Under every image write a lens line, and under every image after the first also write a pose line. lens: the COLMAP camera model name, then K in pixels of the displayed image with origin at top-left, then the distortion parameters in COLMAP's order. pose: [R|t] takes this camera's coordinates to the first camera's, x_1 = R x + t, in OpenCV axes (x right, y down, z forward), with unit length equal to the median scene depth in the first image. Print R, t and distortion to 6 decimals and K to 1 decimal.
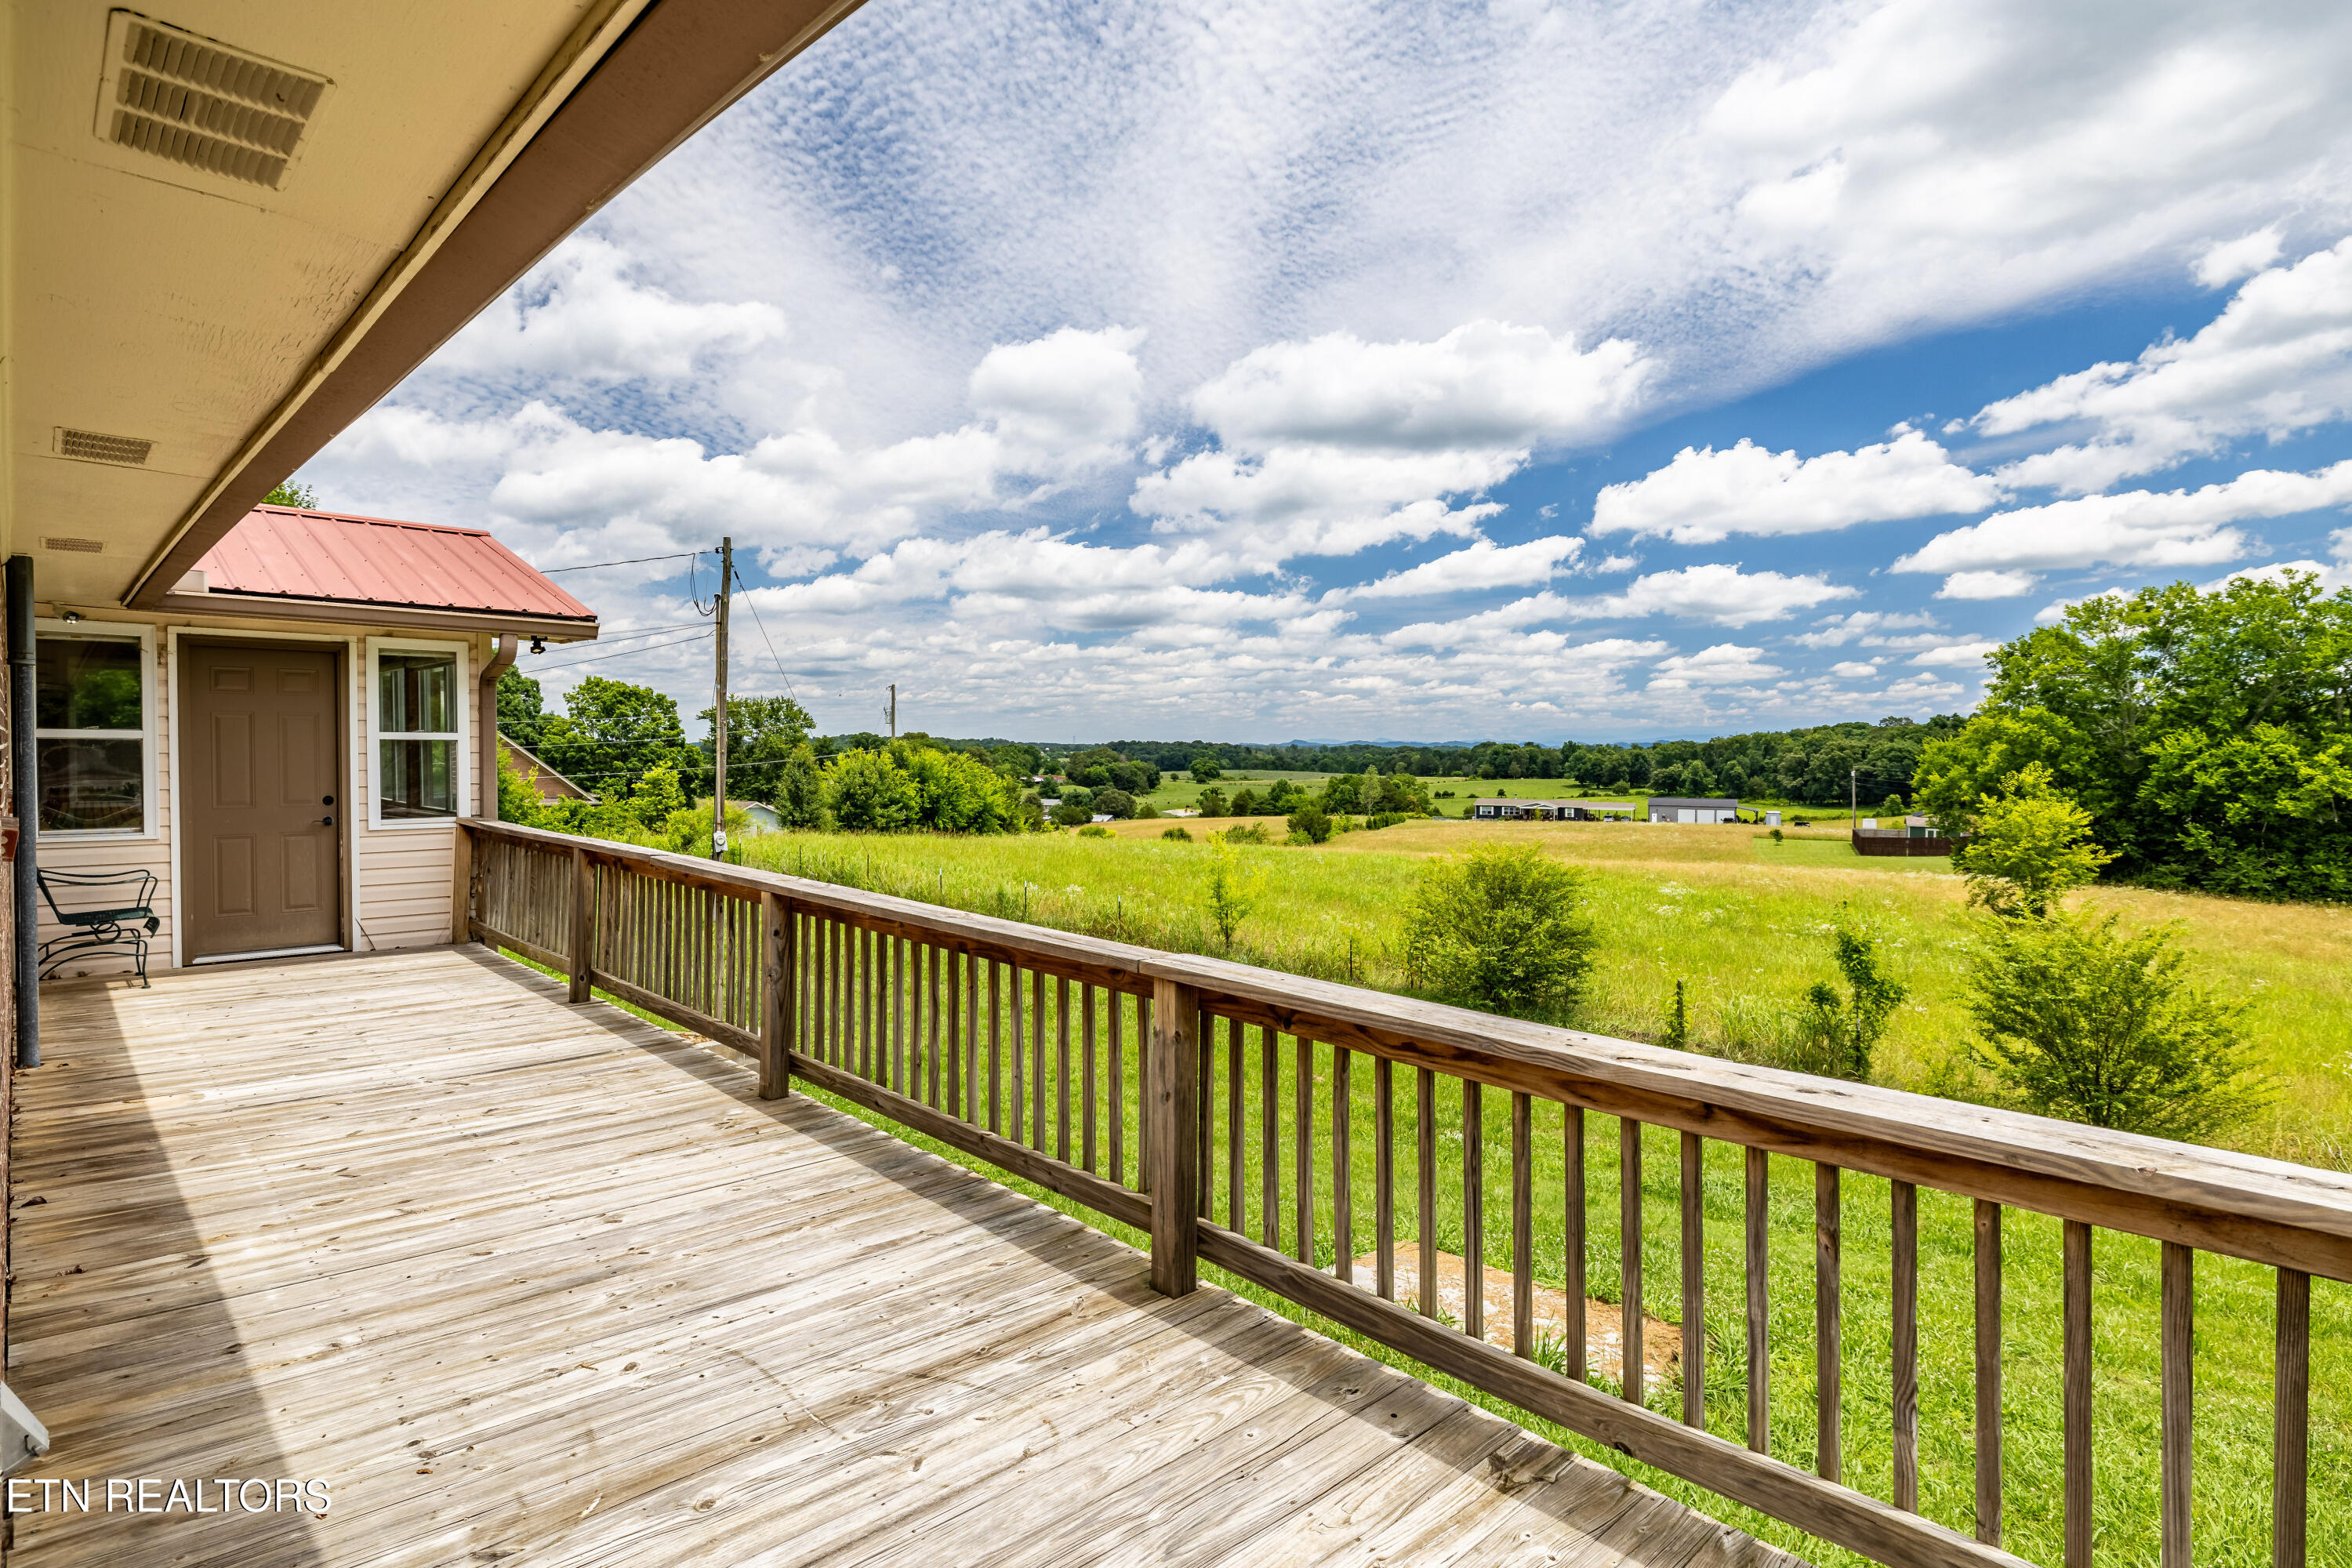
lens RADIAL K [[1203.9, 0, 1165.6], [0, 1203.9, 767.4], [0, 0, 1]] dist [-0.001988, -0.000969]
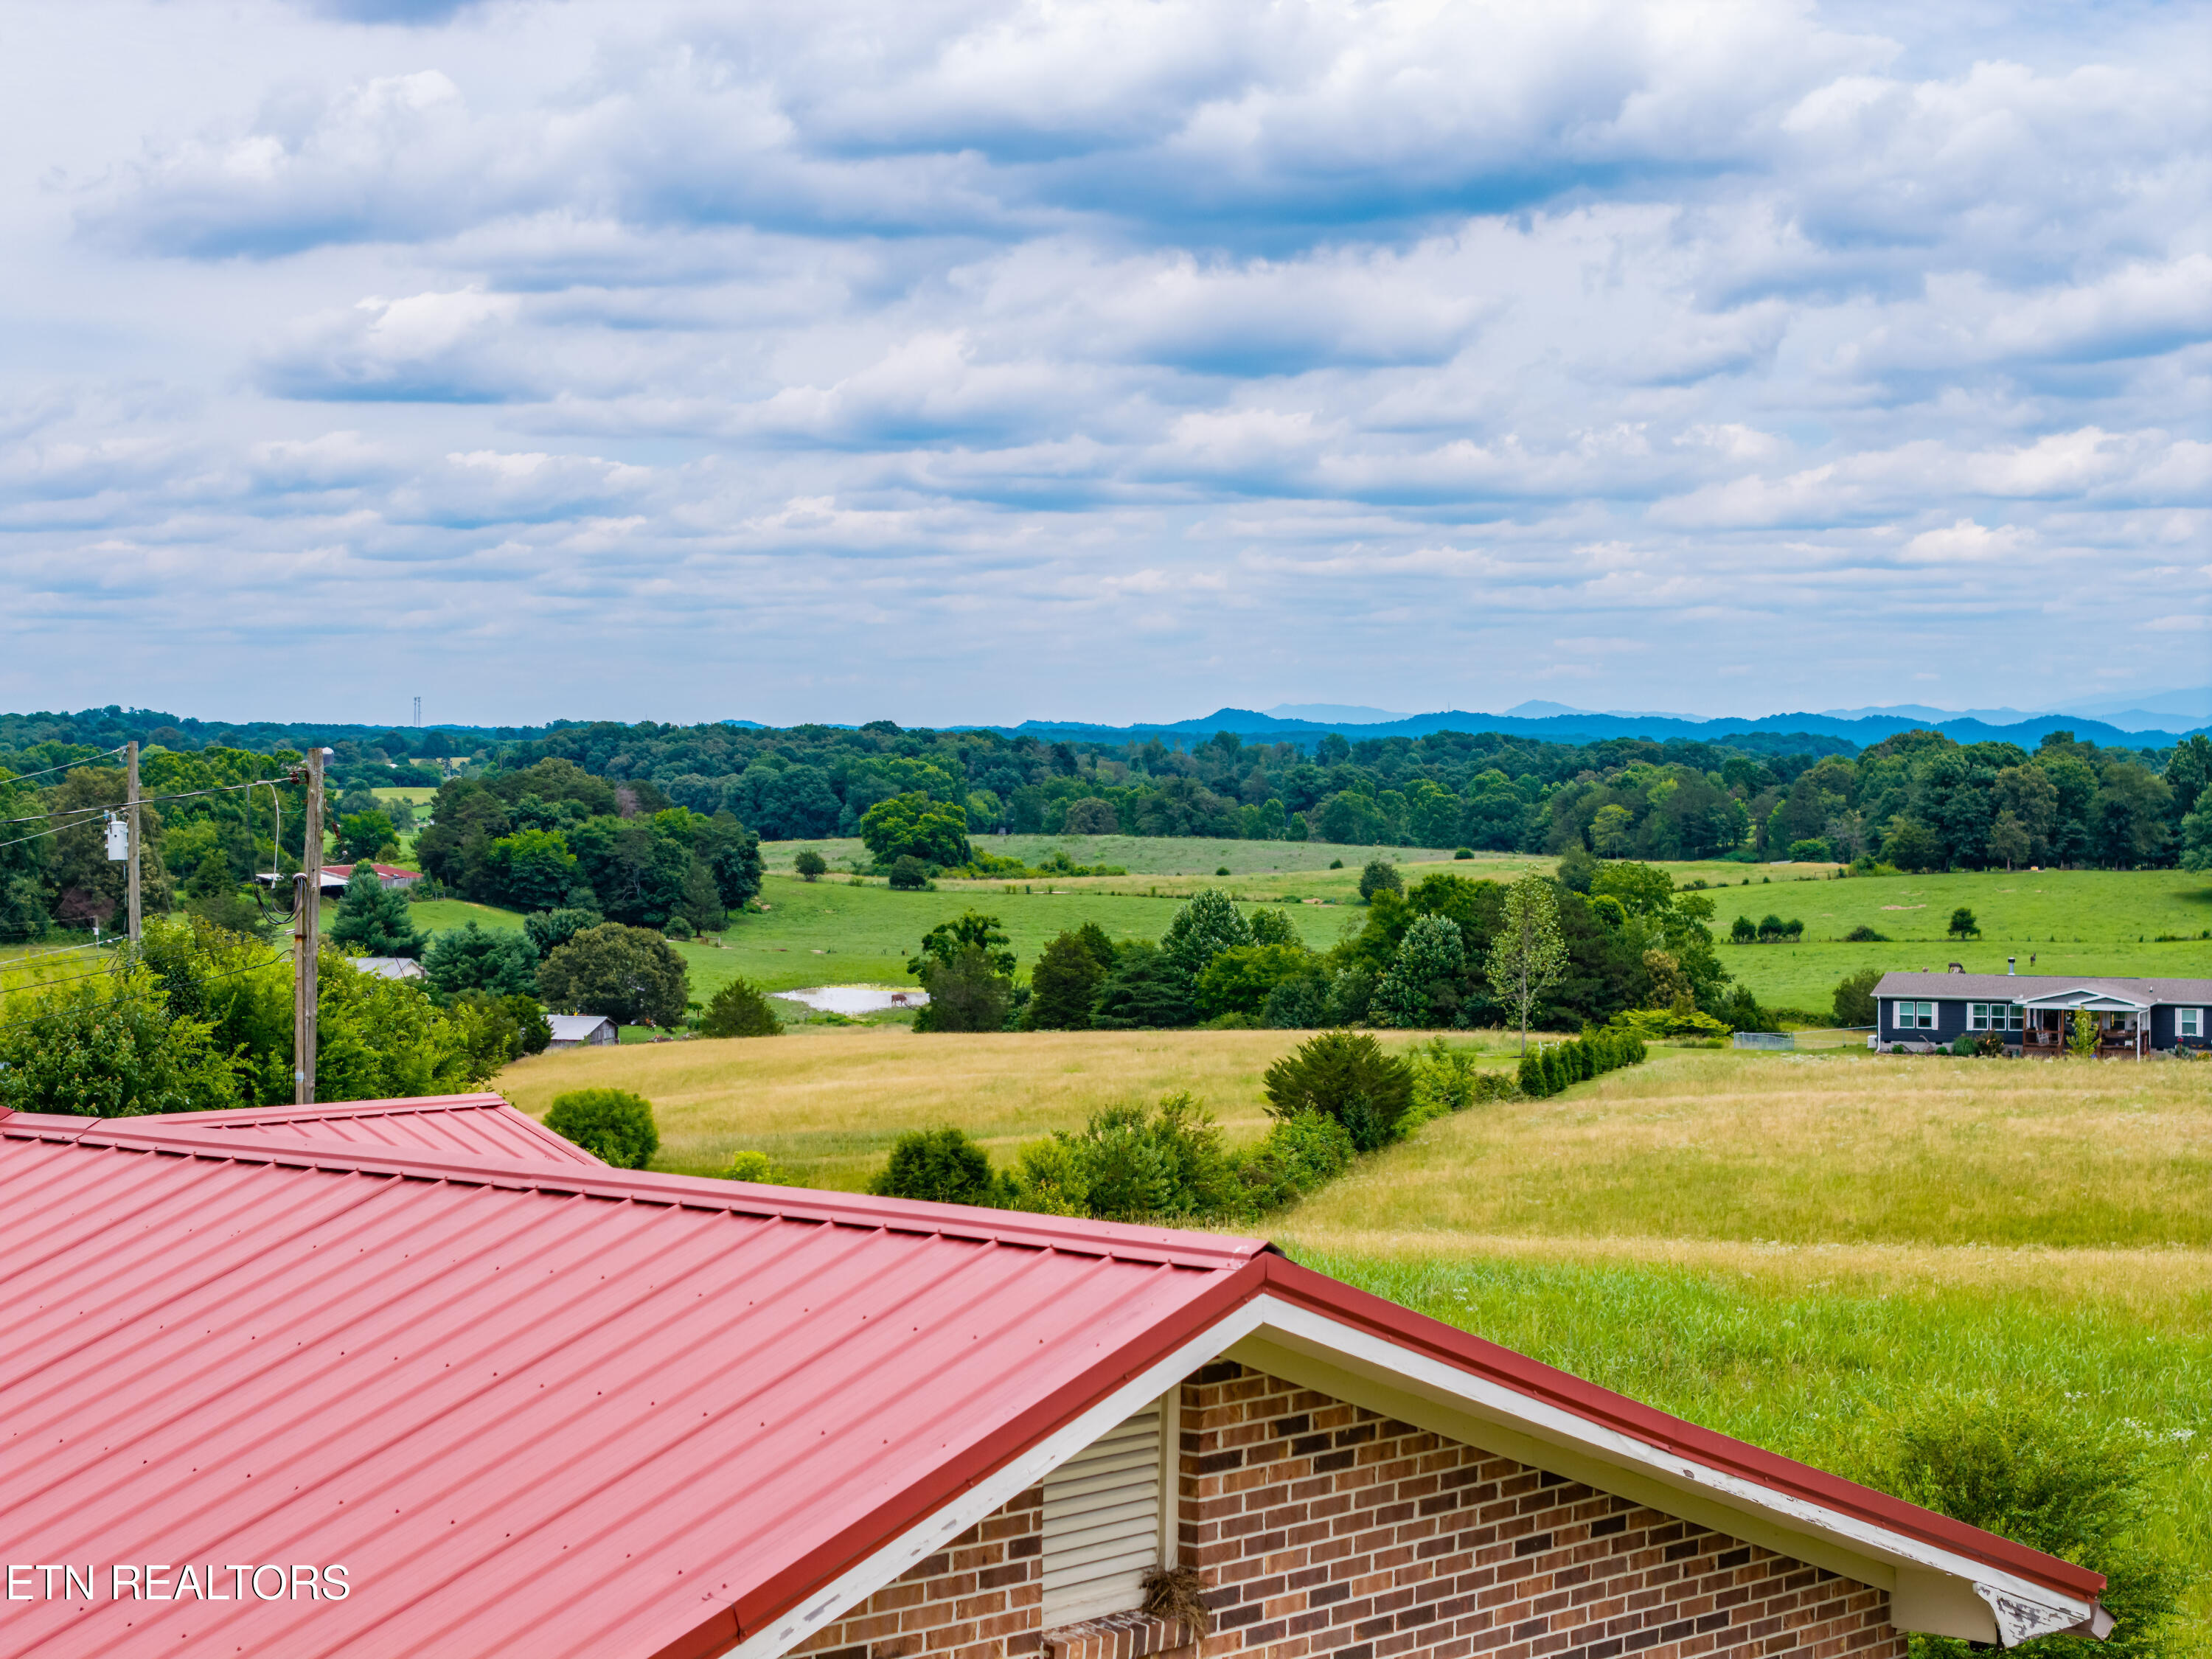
lens RADIAL K [[4407.2, 0, 1106.0], [0, 4407.2, 829.5], [0, 0, 1]] dist [-0.012678, 0.200627]
pose [[0.996796, -0.002313, 0.079955, -0.062028], [0.001929, 0.999986, 0.004886, -0.052292], [-0.079965, -0.004716, 0.996787, -0.218150]]
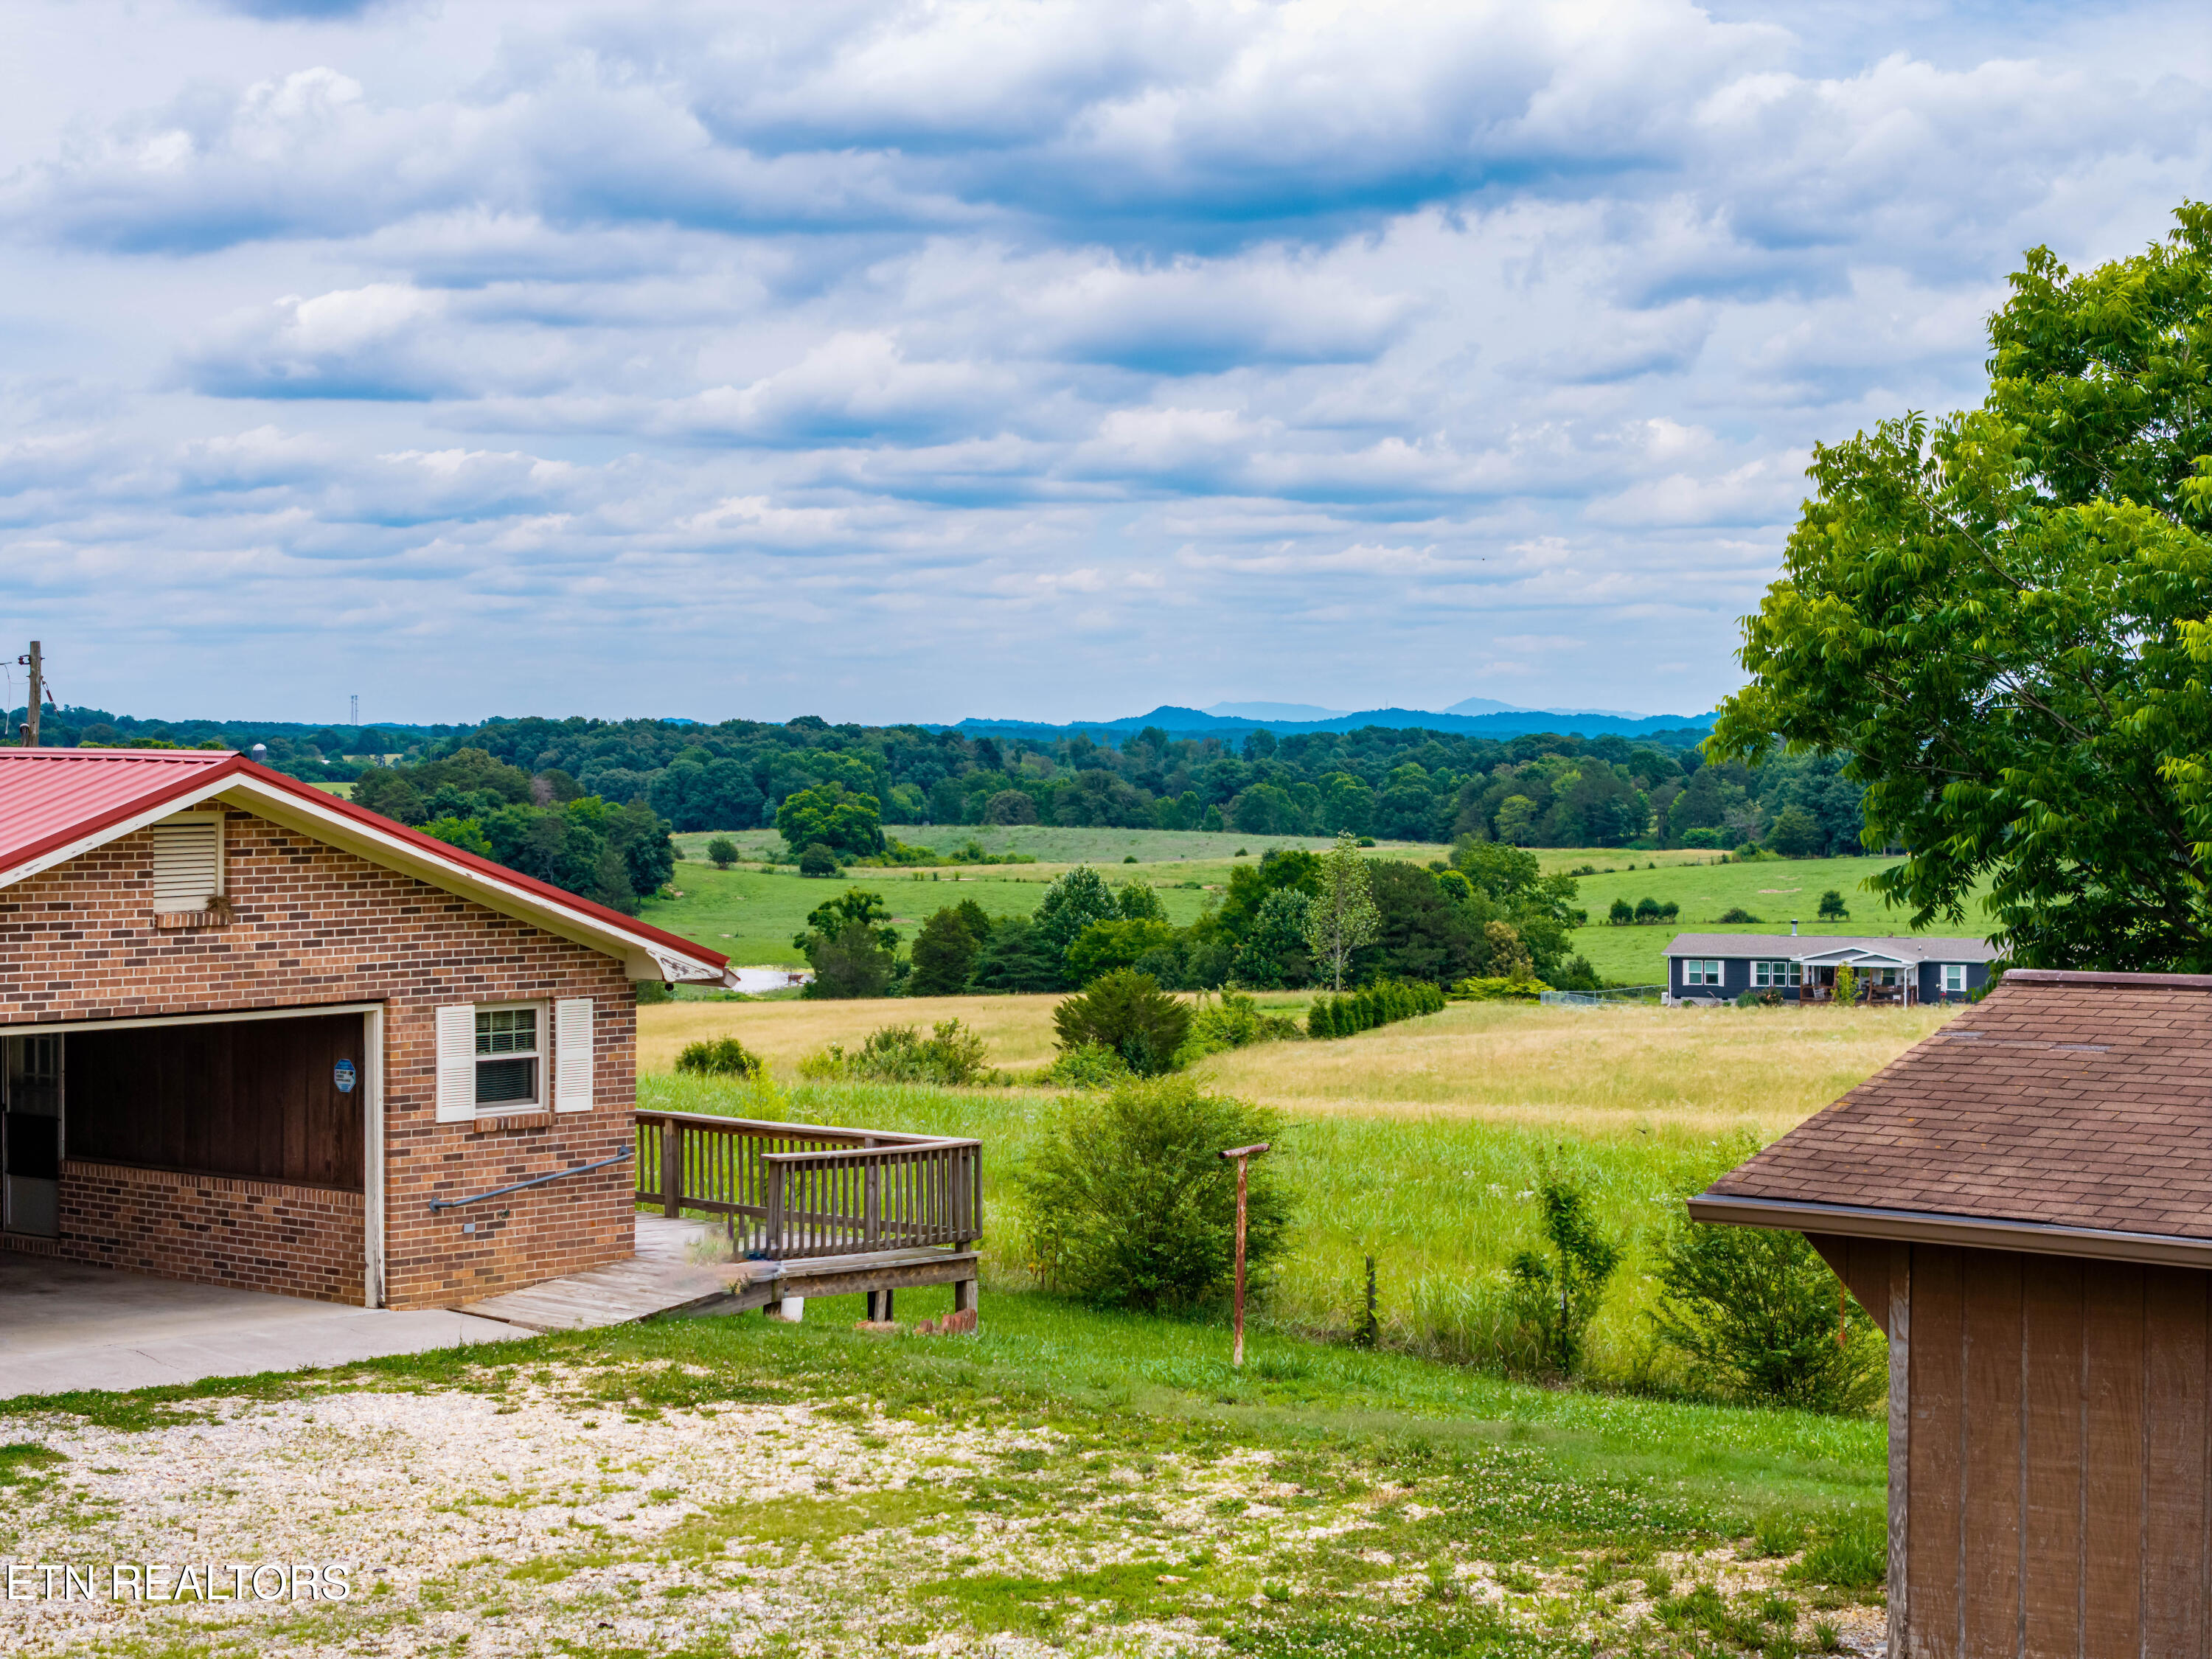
lens RADIAL K [[4400.7, 0, 1100.6], [0, 4400.7, 954.8], [0, 0, 1]] dist [0.025878, 0.037635]
pose [[0.995737, -0.006469, 0.092015, 0.003152], [0.003369, 0.999423, 0.033806, -0.029493], [-0.092181, -0.033352, 0.995184, -0.490471]]
